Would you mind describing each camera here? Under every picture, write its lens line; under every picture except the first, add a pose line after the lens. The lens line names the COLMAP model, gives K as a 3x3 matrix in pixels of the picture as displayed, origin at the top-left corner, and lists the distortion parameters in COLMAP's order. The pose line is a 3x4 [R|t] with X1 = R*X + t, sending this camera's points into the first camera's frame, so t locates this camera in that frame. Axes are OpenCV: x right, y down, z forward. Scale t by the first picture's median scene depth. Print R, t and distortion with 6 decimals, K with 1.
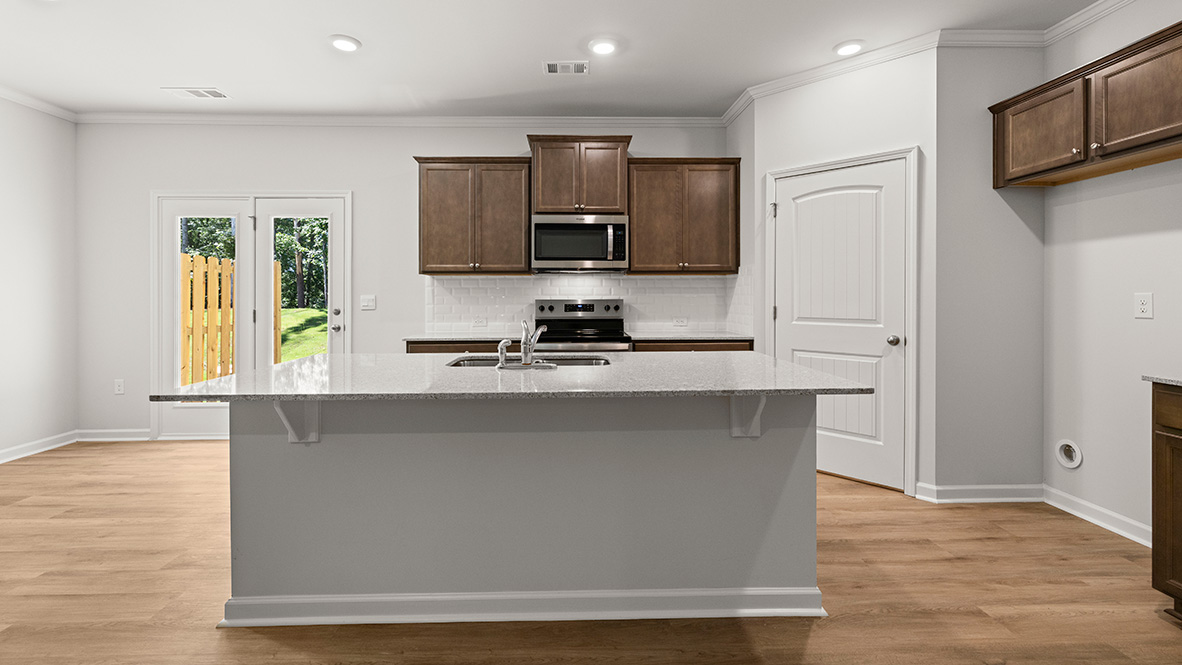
lens RADIAL K [[511.7, 0, 582.3], [0, 511.7, 297.9], [0, 0, 1]] dist [0.002157, 0.000426]
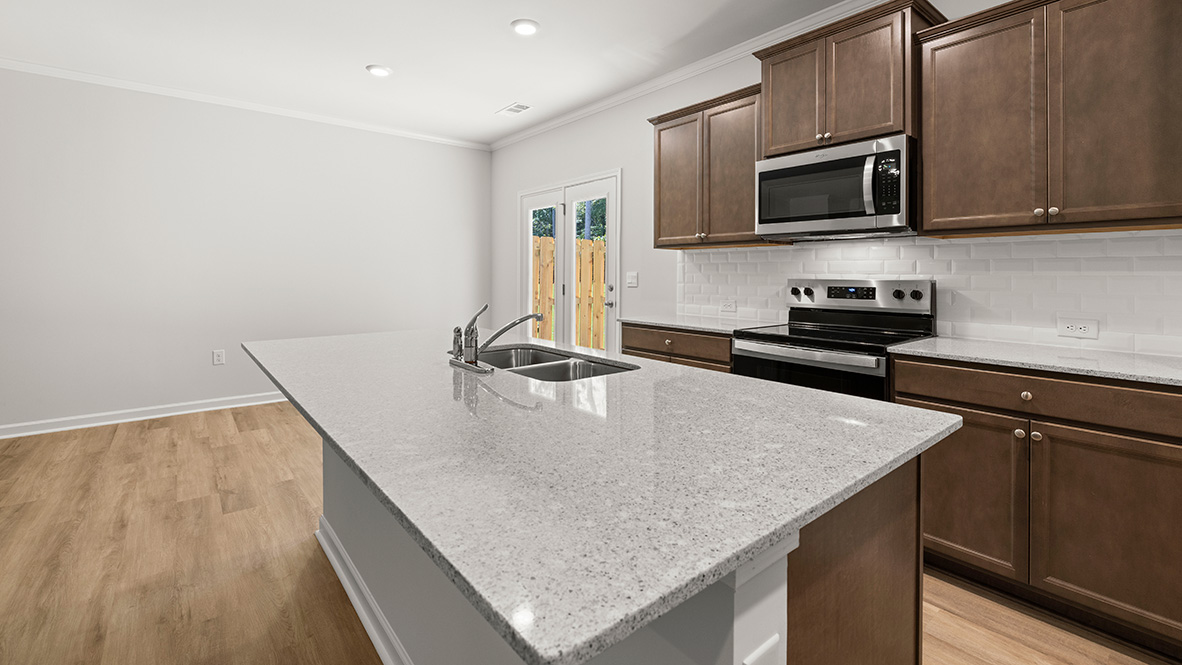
lens RADIAL K [[511.7, 0, 574.8], [0, 511.7, 270.7], [0, 0, 1]] dist [0.002157, 0.000426]
pose [[0.596933, 0.000848, -0.802291, 0.320214], [-0.007648, 0.999960, -0.004634, -0.002828], [0.802255, 0.008902, 0.596915, 0.353791]]
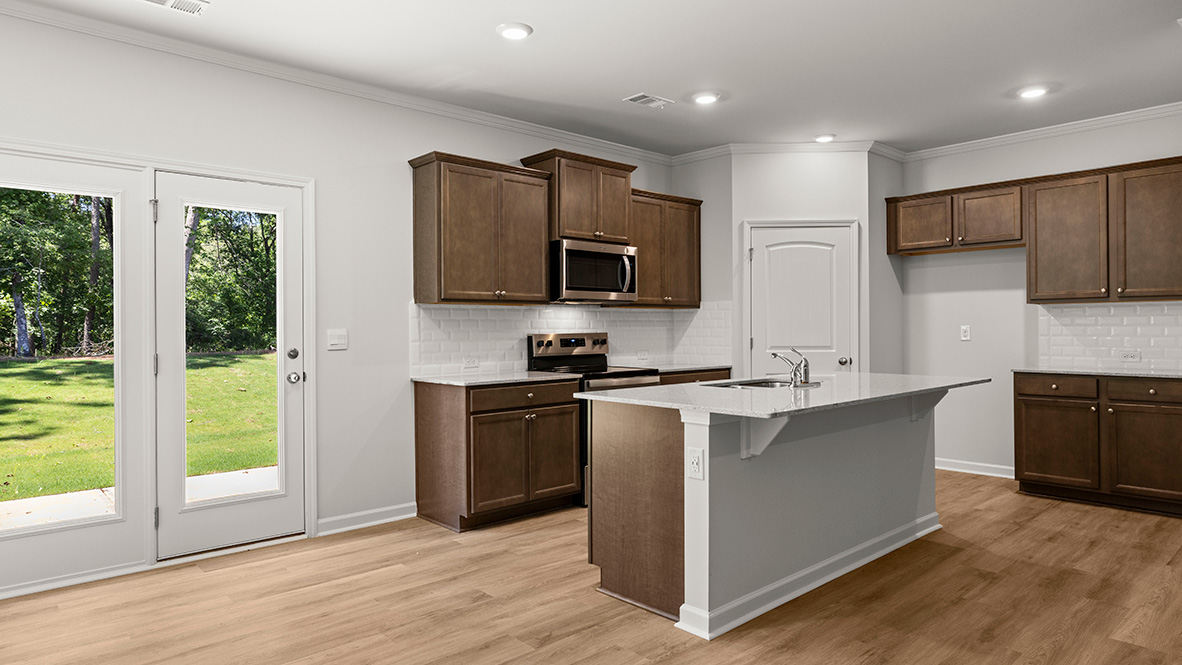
lens RADIAL K [[728.5, 0, 592.0], [0, 728.5, 327.8], [0, 0, 1]] dist [0.002646, 0.000663]
pose [[0.743428, -0.001900, 0.668813, -0.890205], [0.007739, 0.999953, -0.005762, 0.000878], [-0.668771, 0.009460, 0.743408, 0.016488]]
